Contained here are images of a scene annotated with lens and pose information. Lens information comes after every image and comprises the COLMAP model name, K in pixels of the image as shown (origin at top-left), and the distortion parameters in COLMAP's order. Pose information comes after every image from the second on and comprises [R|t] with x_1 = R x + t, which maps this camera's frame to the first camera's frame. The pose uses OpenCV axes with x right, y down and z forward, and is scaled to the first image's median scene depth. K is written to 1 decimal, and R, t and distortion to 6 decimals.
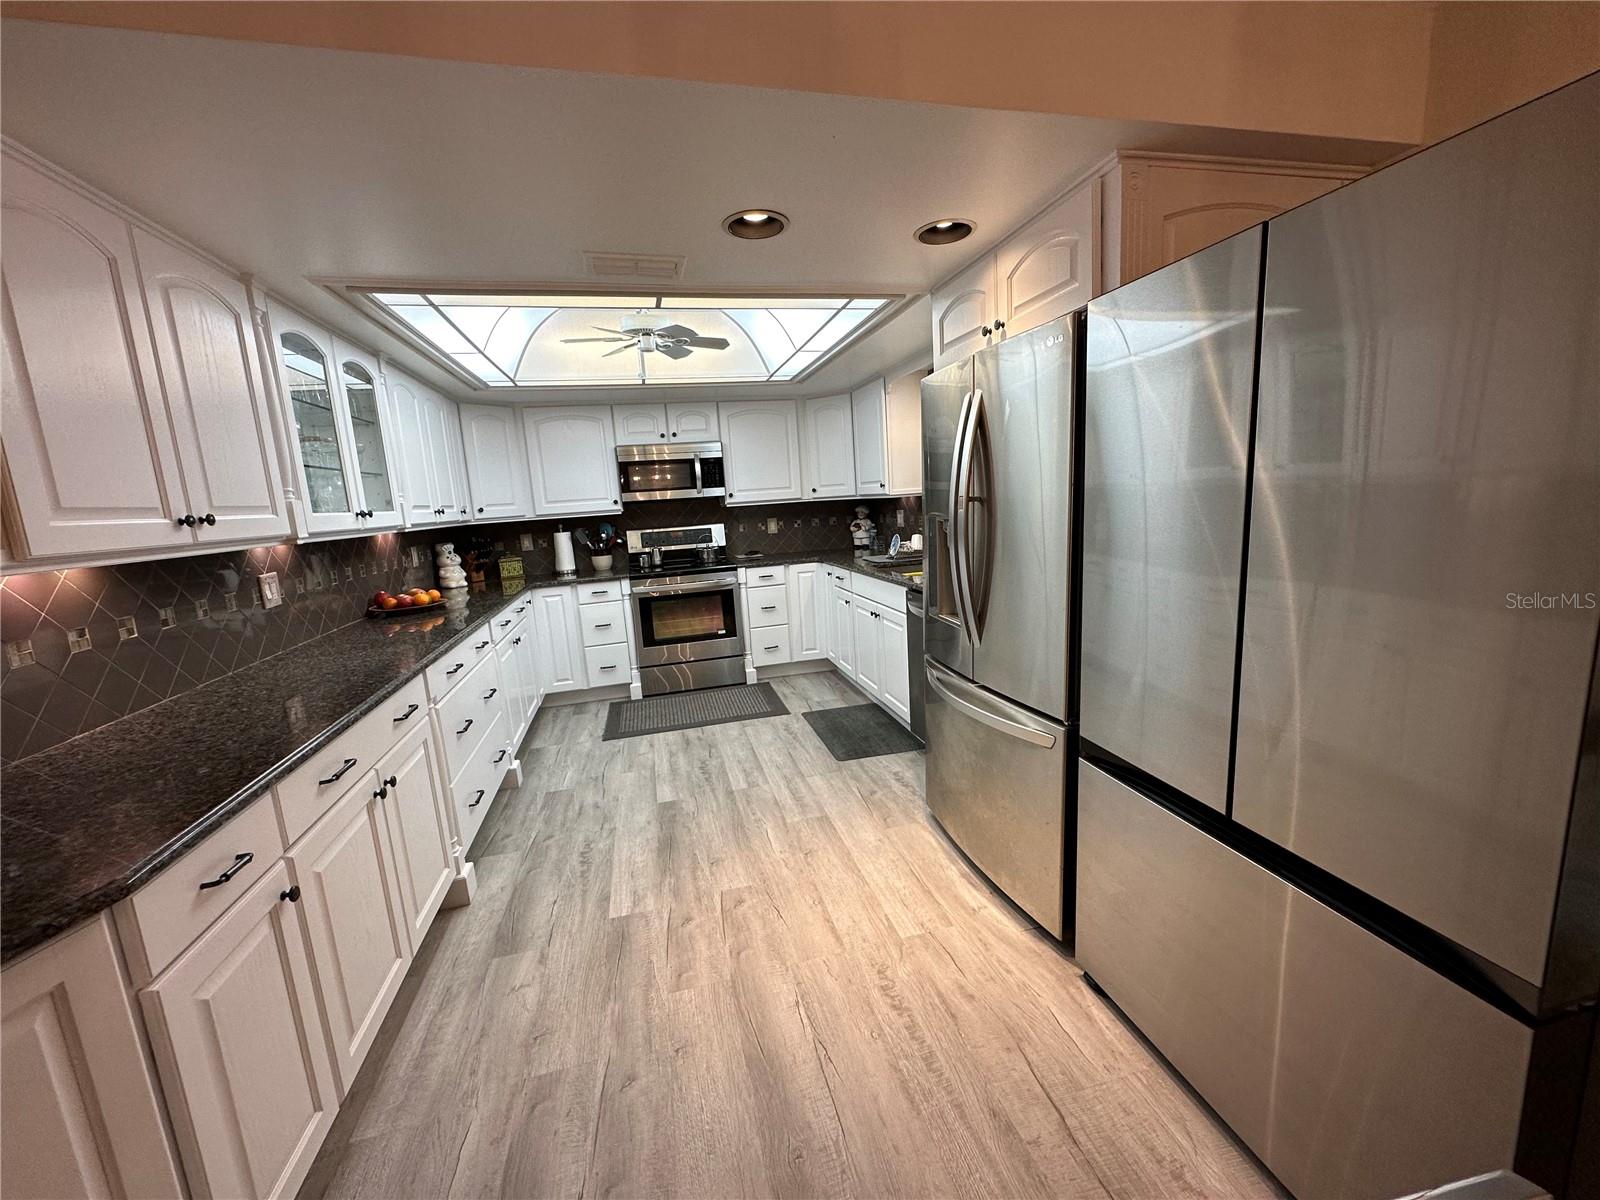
lens RADIAL K [[639.2, 0, 802.8], [0, 639.2, 601.1], [0, 0, 1]] dist [-0.004364, 0.001514]
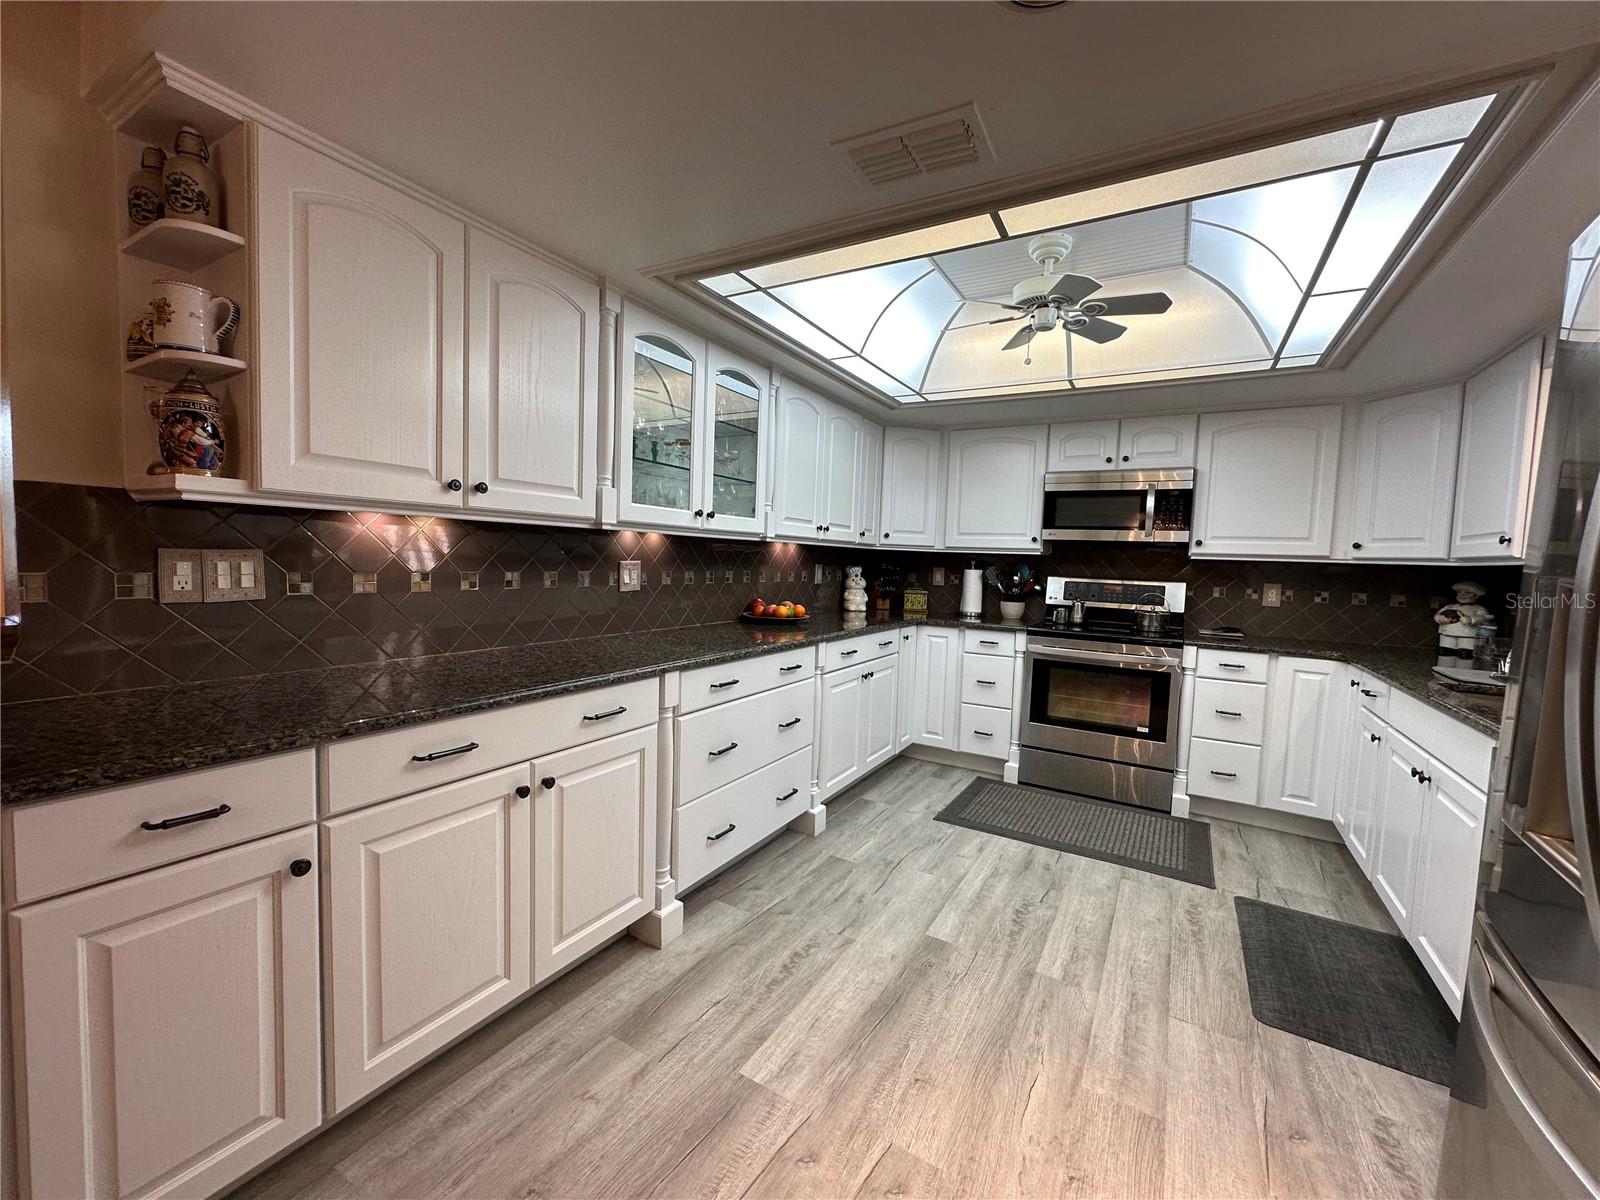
lens RADIAL K [[639.2, 0, 802.6], [0, 639.2, 599.4], [0, 0, 1]] dist [-0.004364, 0.001514]
pose [[0.706496, 0.135252, -0.694673, 0.089078], [-0.195828, 0.980604, -0.008239, -0.015468], [0.680084, 0.141857, 0.719279, 0.239889]]
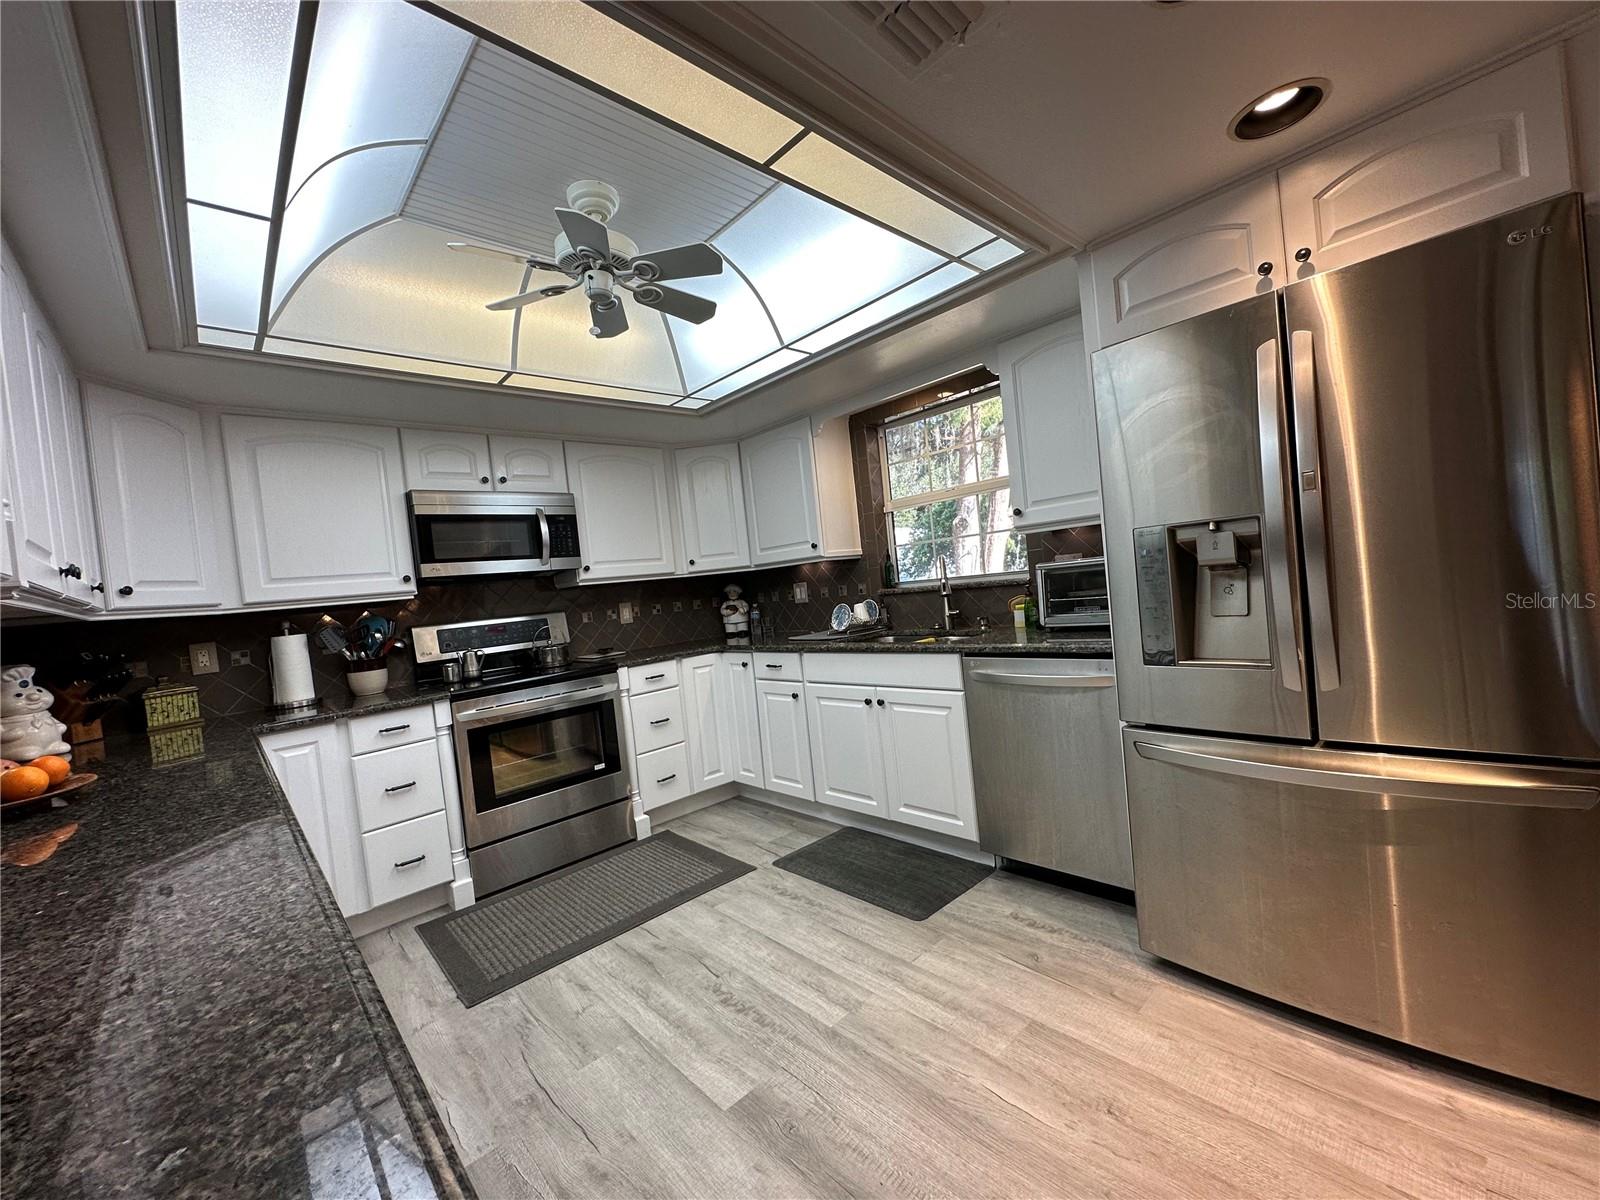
lens RADIAL K [[639.2, 0, 801.8], [0, 639.2, 599.8], [0, 0, 1]] dist [-0.004364, 0.001514]
pose [[0.876861, -0.038788, 0.479177, -0.286127], [0.125237, 0.980754, -0.149787, 0.004527], [-0.464145, 0.191354, 0.864843, 0.333604]]
